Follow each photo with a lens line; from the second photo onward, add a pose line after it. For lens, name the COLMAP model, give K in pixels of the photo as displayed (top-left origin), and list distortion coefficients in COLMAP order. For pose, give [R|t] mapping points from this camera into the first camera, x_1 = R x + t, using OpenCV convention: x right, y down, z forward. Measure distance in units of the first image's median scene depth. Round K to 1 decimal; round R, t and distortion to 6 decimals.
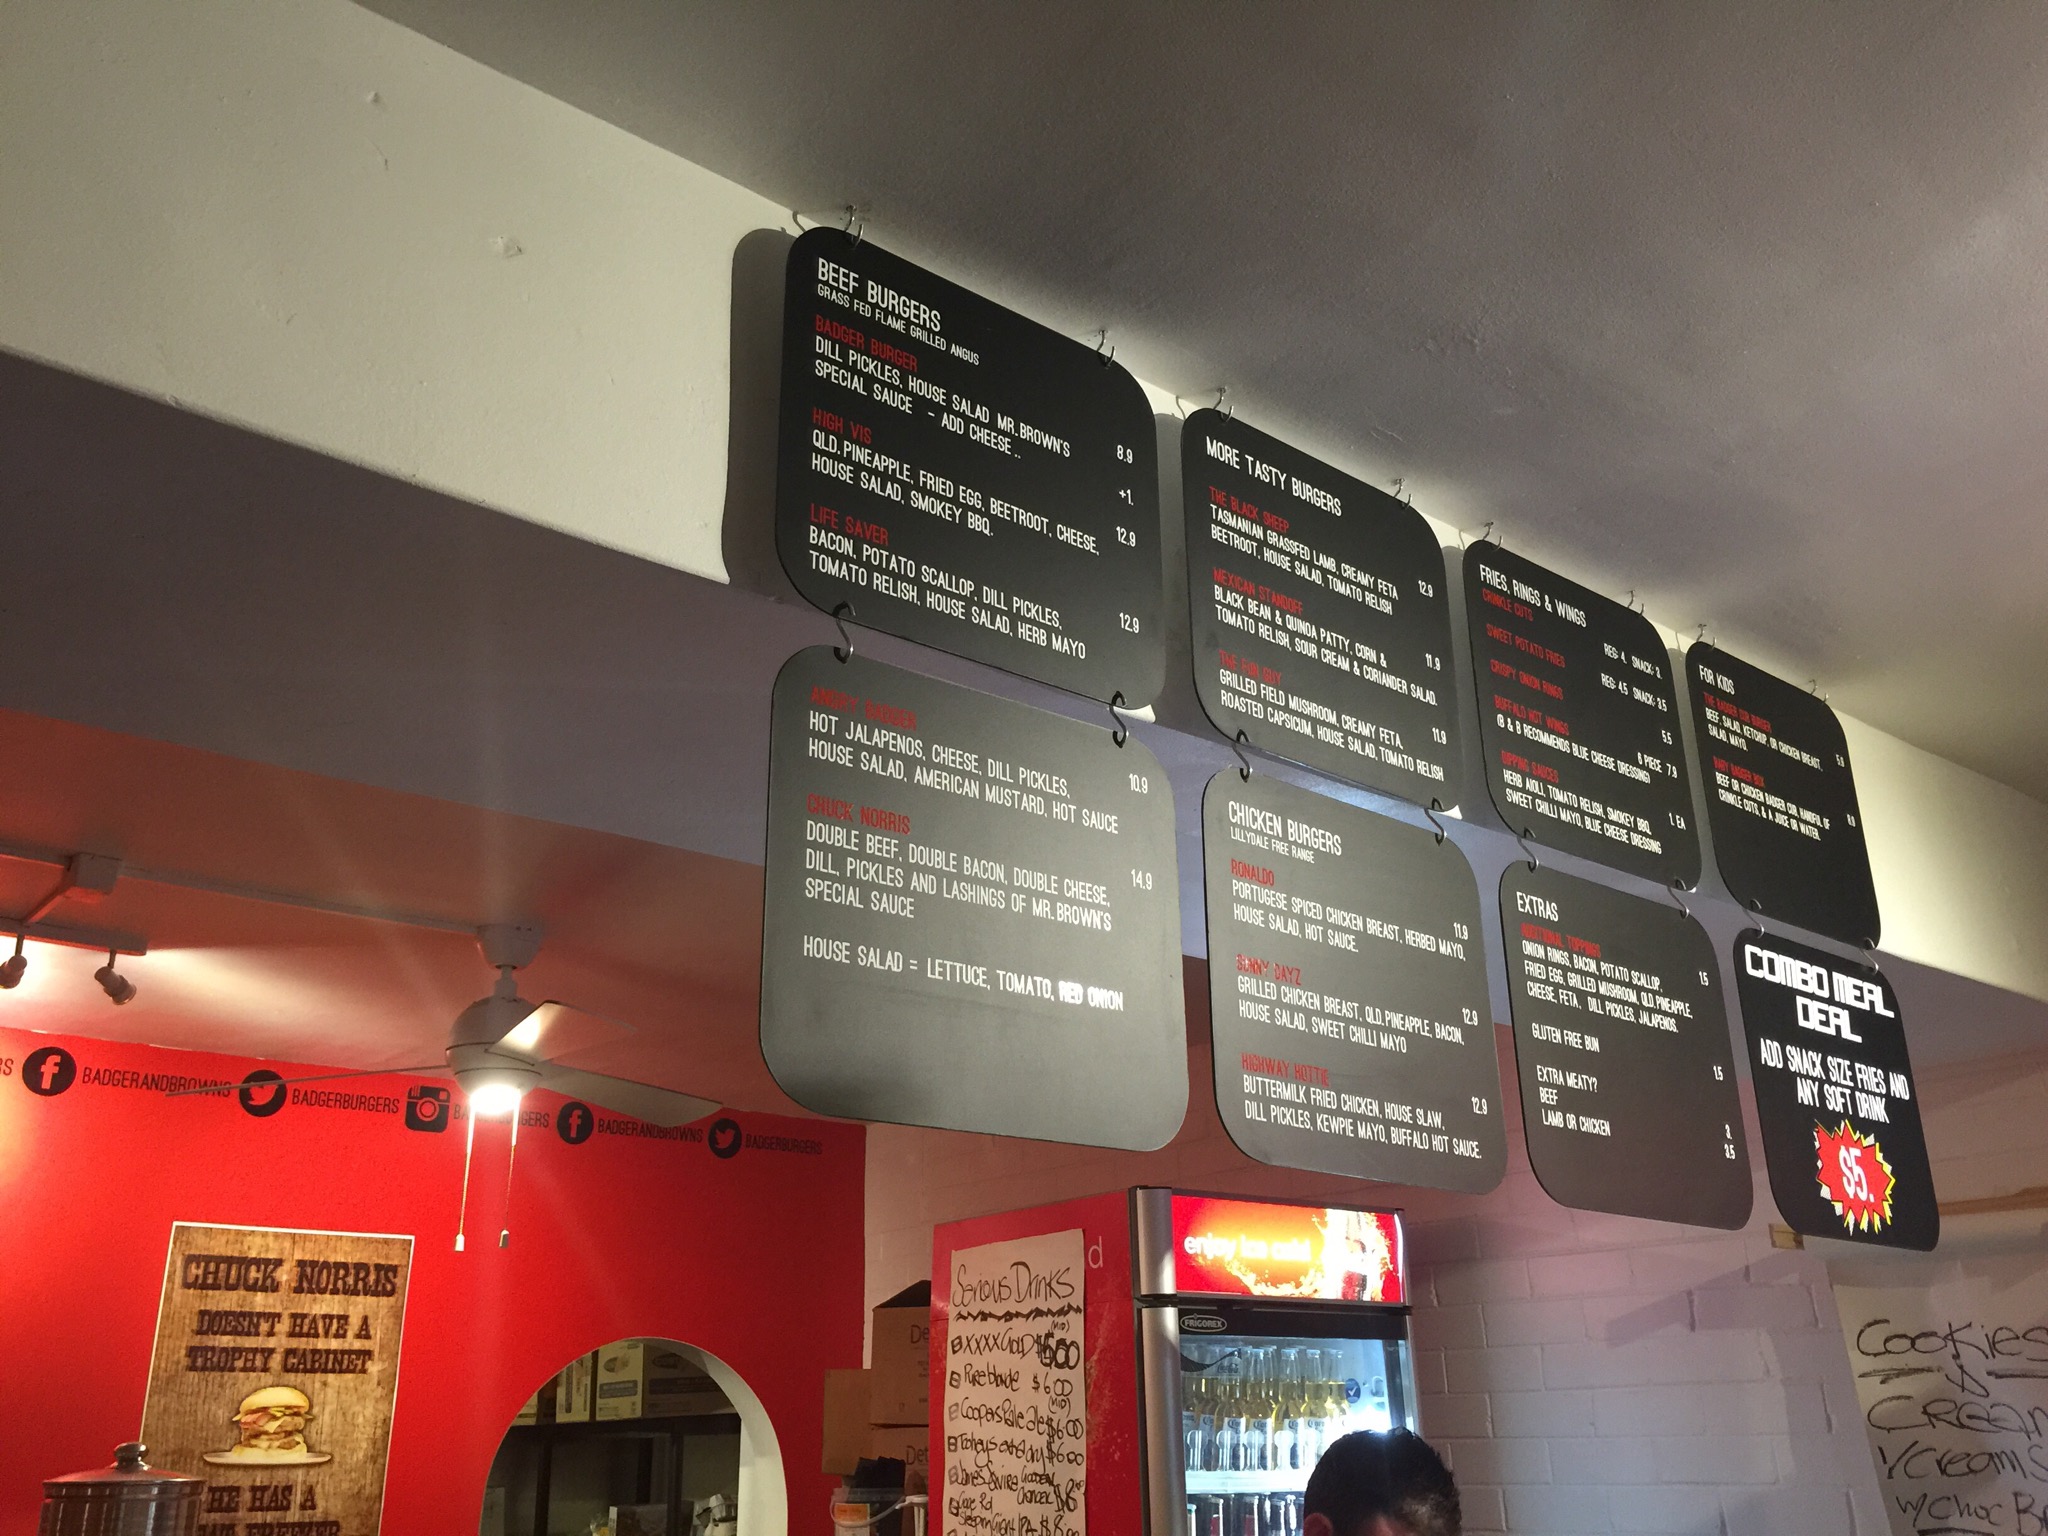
lens RADIAL K [[1761.9, 0, 1014.9], [0, 1761.9, 763.7], [0, 0, 1]] dist [-0.006008, -0.001555]
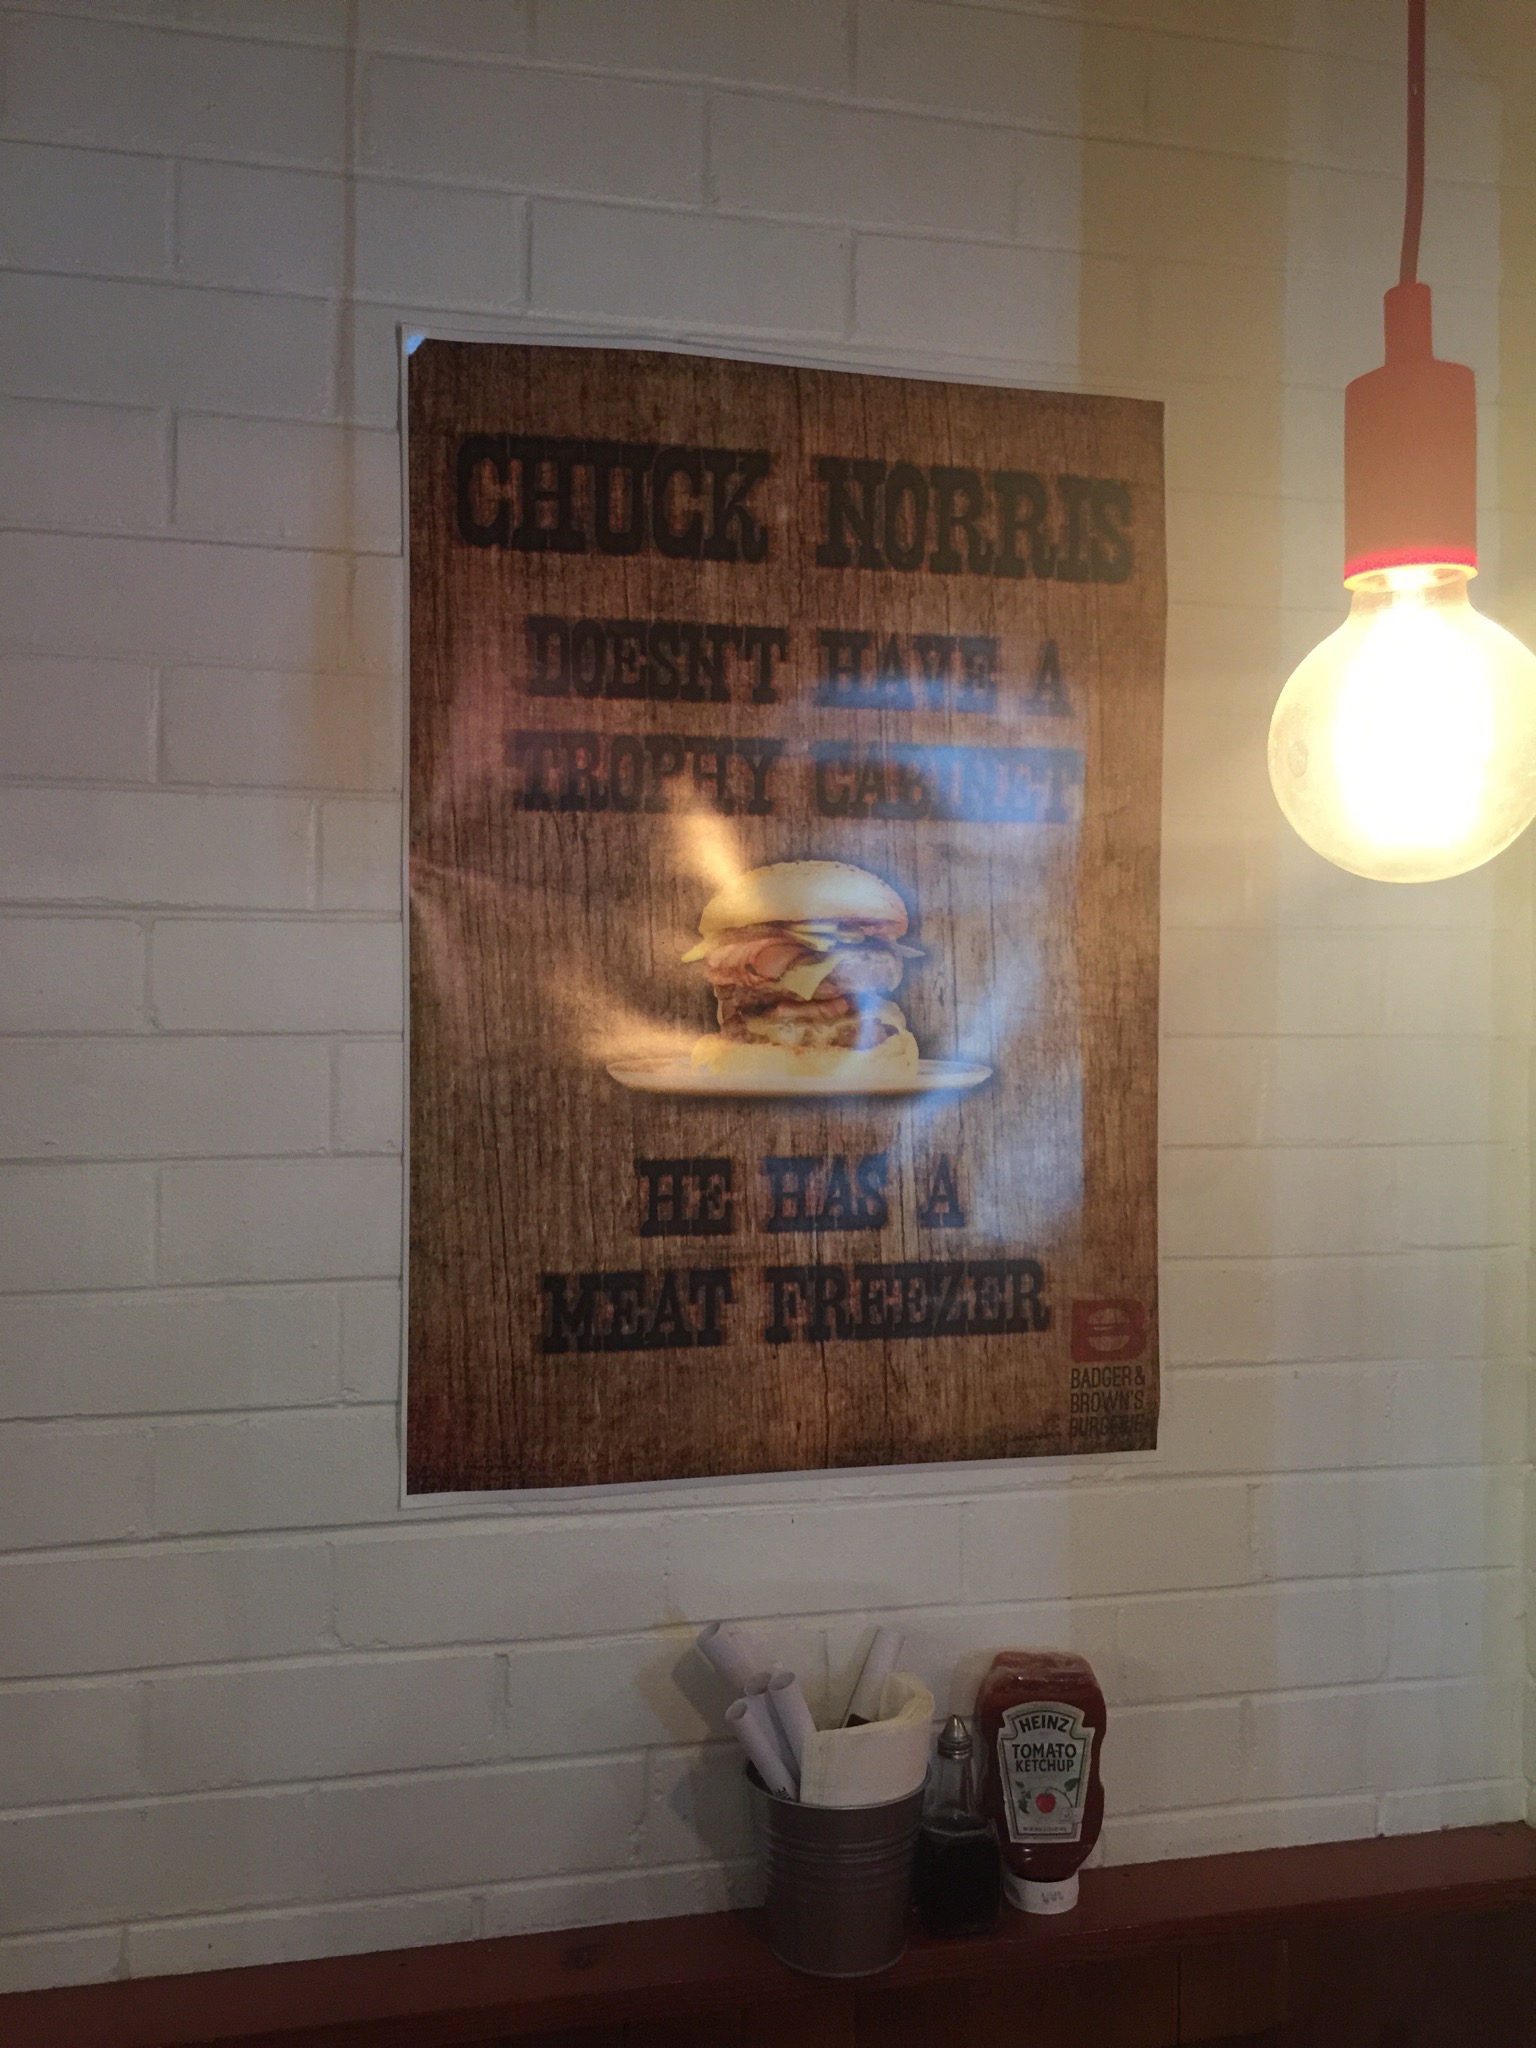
lens RADIAL K [[1761.9, 0, 764.7], [0, 1761.9, 1019.4], [0, 0, 1]] dist [-0.006008, -0.001555]
pose [[0.901305, 0.020452, -0.432702, -0.291039], [0.144613, 0.927374, 0.345057, 0.272364], [0.408334, -0.373576, 0.832889, 0.728240]]
